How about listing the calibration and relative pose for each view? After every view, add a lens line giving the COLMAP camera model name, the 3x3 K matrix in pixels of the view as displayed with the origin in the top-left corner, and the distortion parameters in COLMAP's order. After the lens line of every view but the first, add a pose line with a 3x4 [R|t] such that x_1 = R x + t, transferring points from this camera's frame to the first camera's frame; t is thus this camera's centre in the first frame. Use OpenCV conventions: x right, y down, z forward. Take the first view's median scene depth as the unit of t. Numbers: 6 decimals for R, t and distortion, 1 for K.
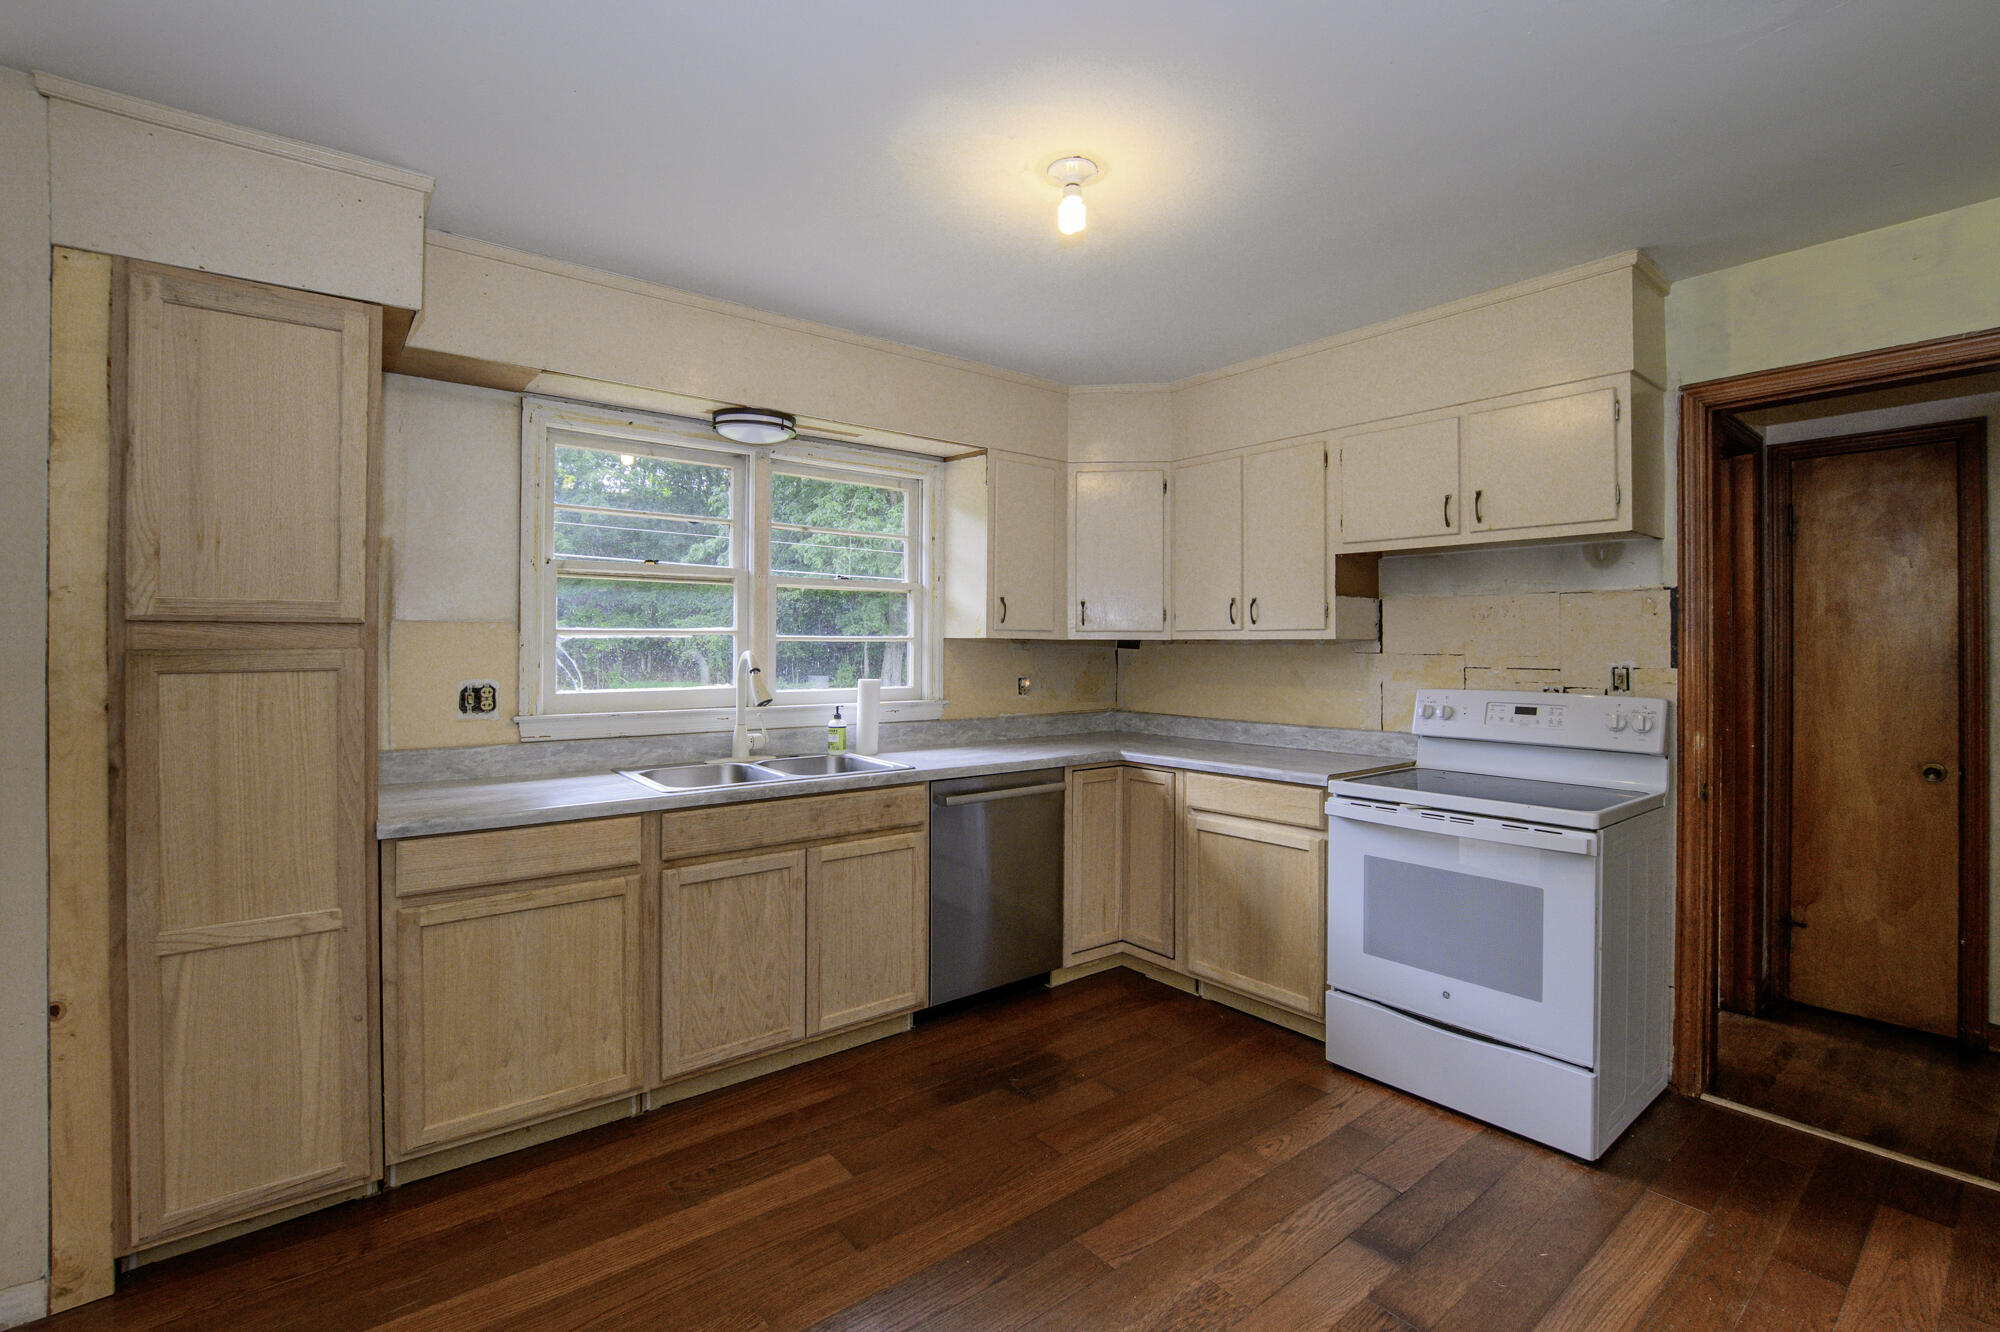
lens RADIAL K [[913.6, 0, 1012.4], [0, 913.6, 651.5], [0, 0, 1]] dist [-0.004034, 0.000354]
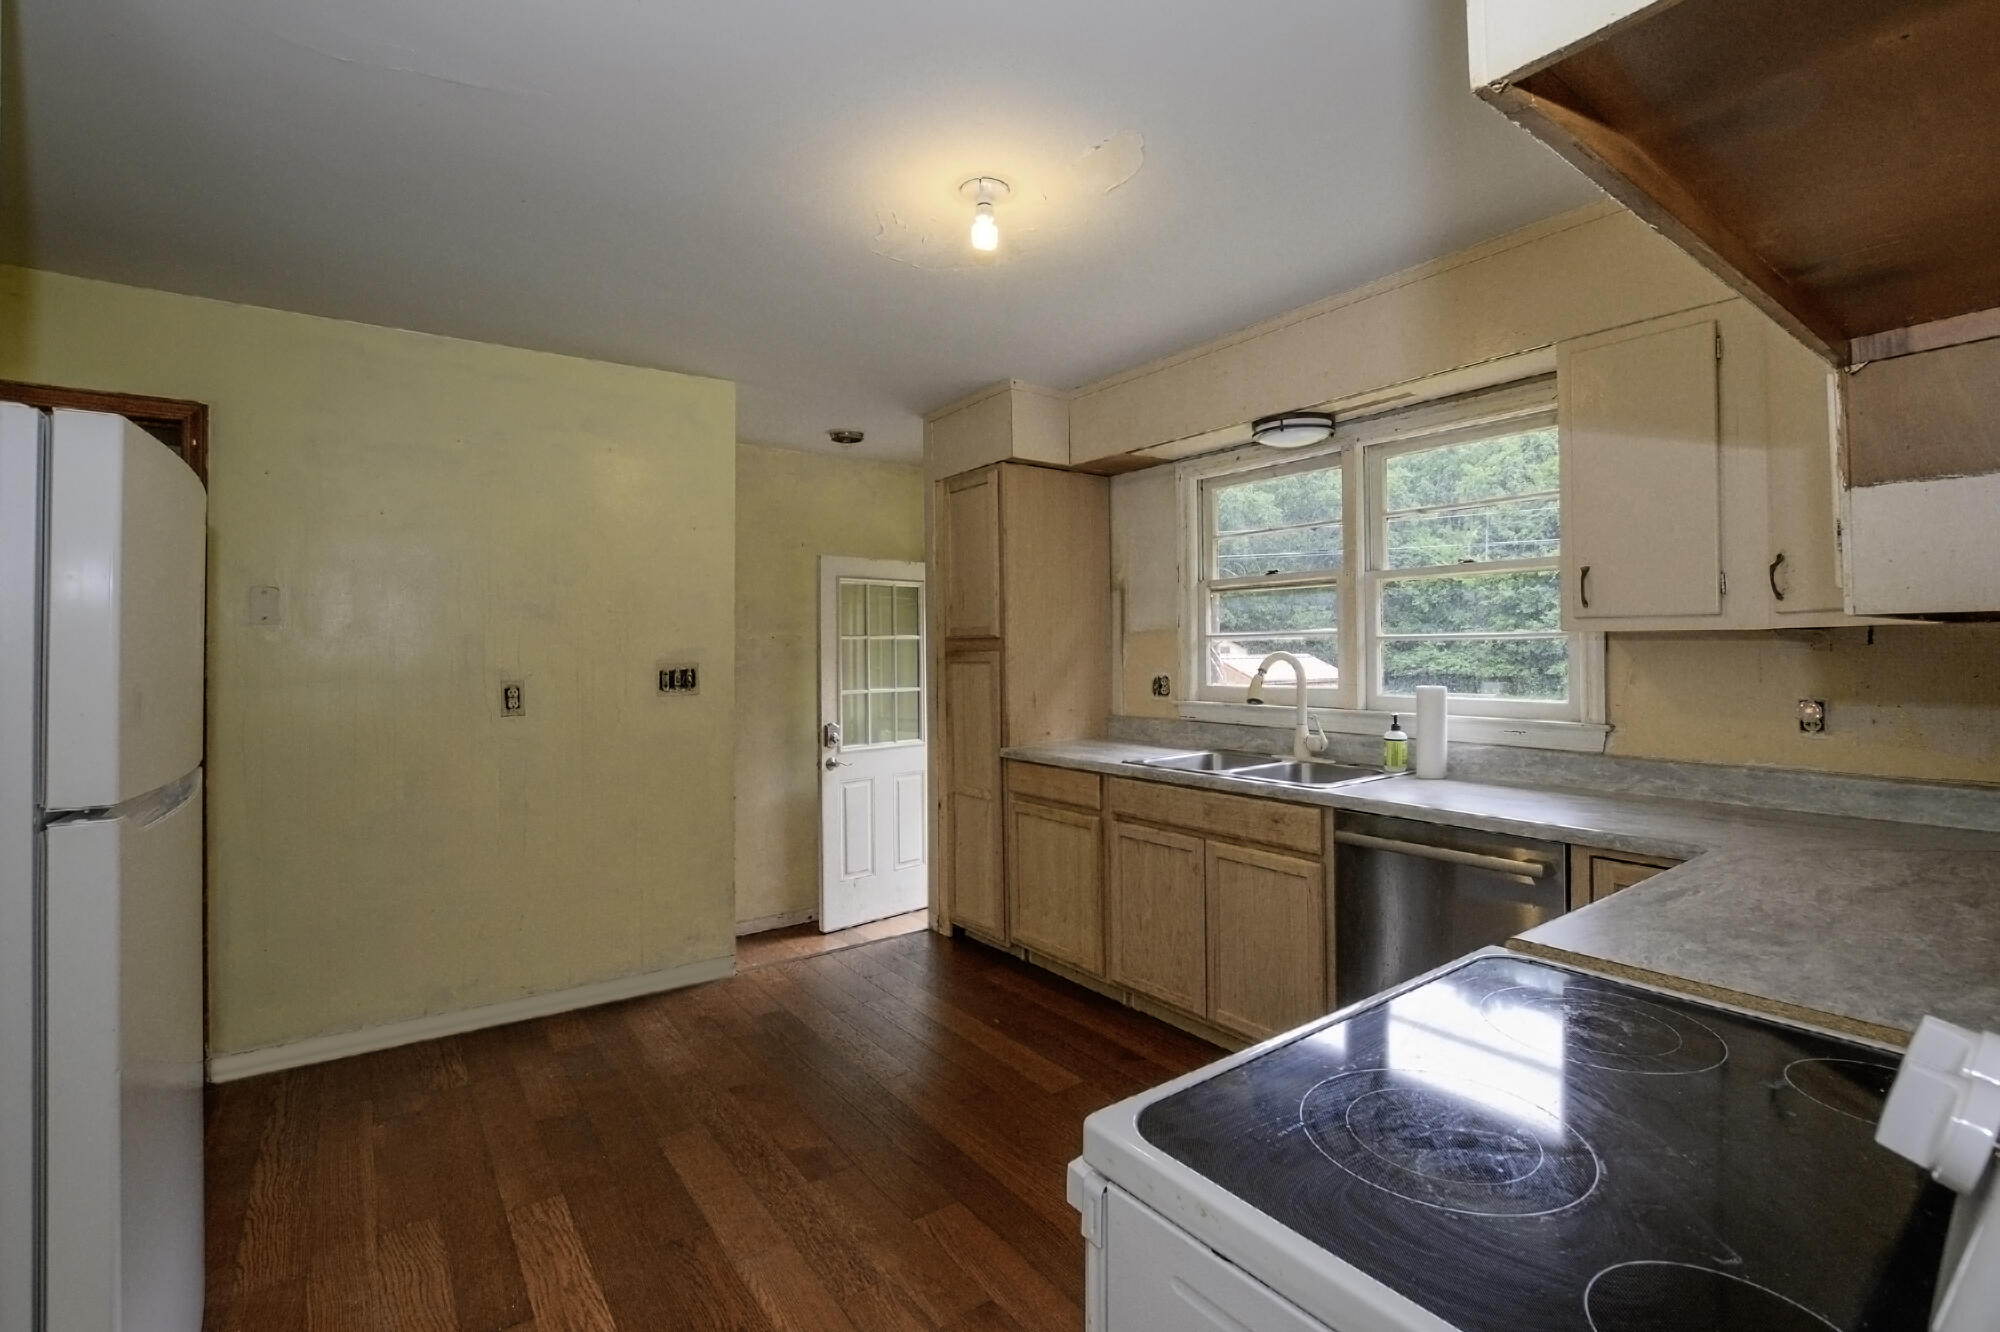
lens RADIAL K [[913.6, 0, 1000.2], [0, 913.6, 652.4], [0, 0, 1]] dist [-0.004034, 0.000354]
pose [[-0.044610, 0.000090, -0.999004, 0.942855], [0.002402, 0.999997, -0.000018, -0.001060], [0.999002, -0.002400, -0.044610, 0.911213]]
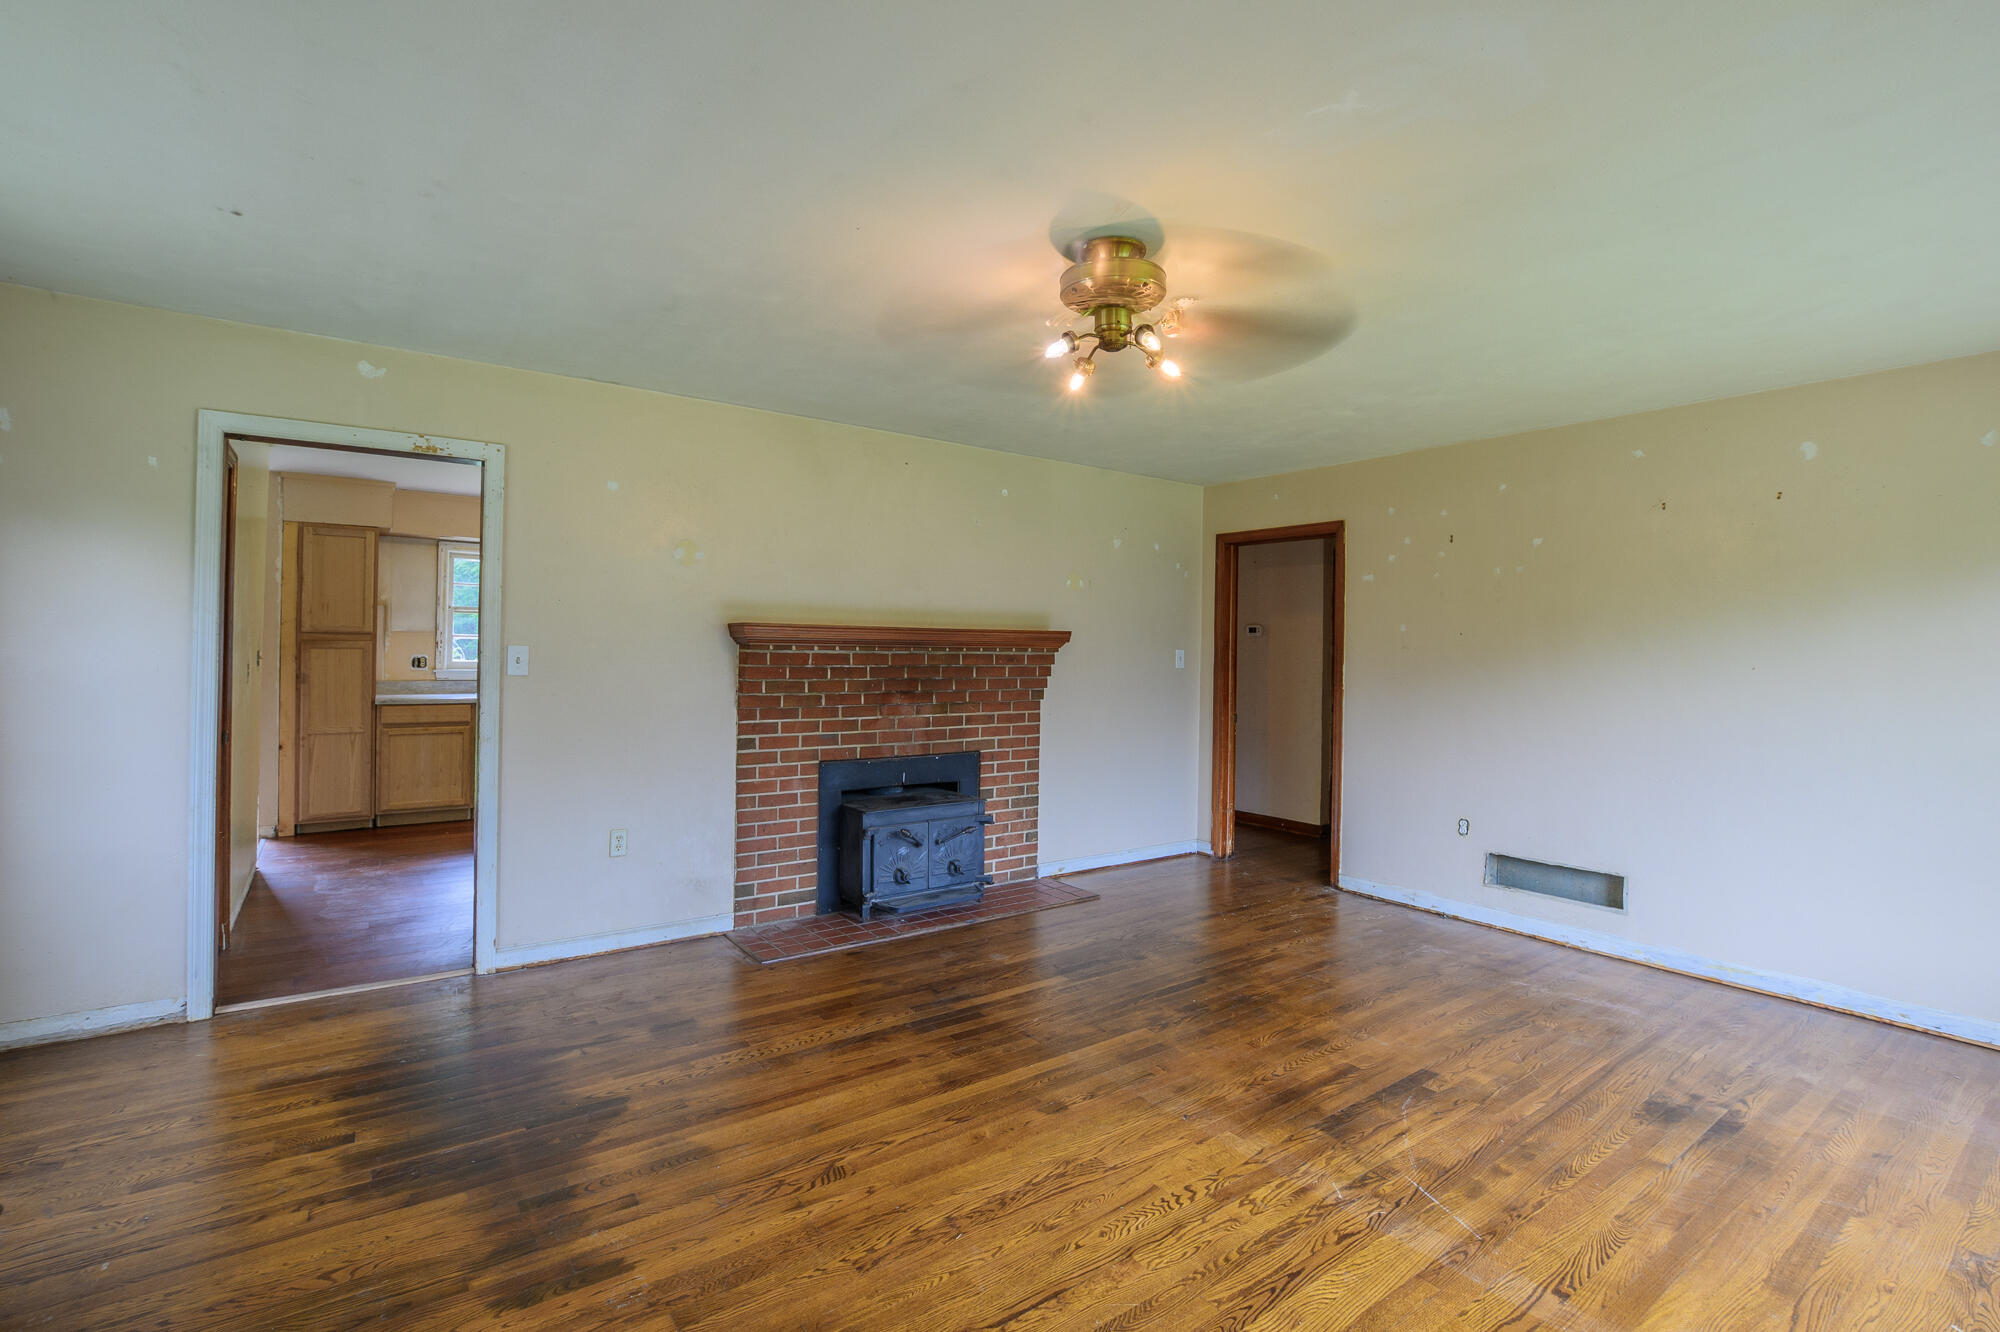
lens RADIAL K [[913.6, 0, 986.6], [0, 913.6, 660.3], [0, 0, 1]] dist [-0.004034, 0.000354]
pose [[0.997988, 0.018453, -0.060667, 1.275351], [-0.018054, 0.999812, 0.007110, 0.000045], [0.060786, -0.006000, 0.998133, -1.601845]]
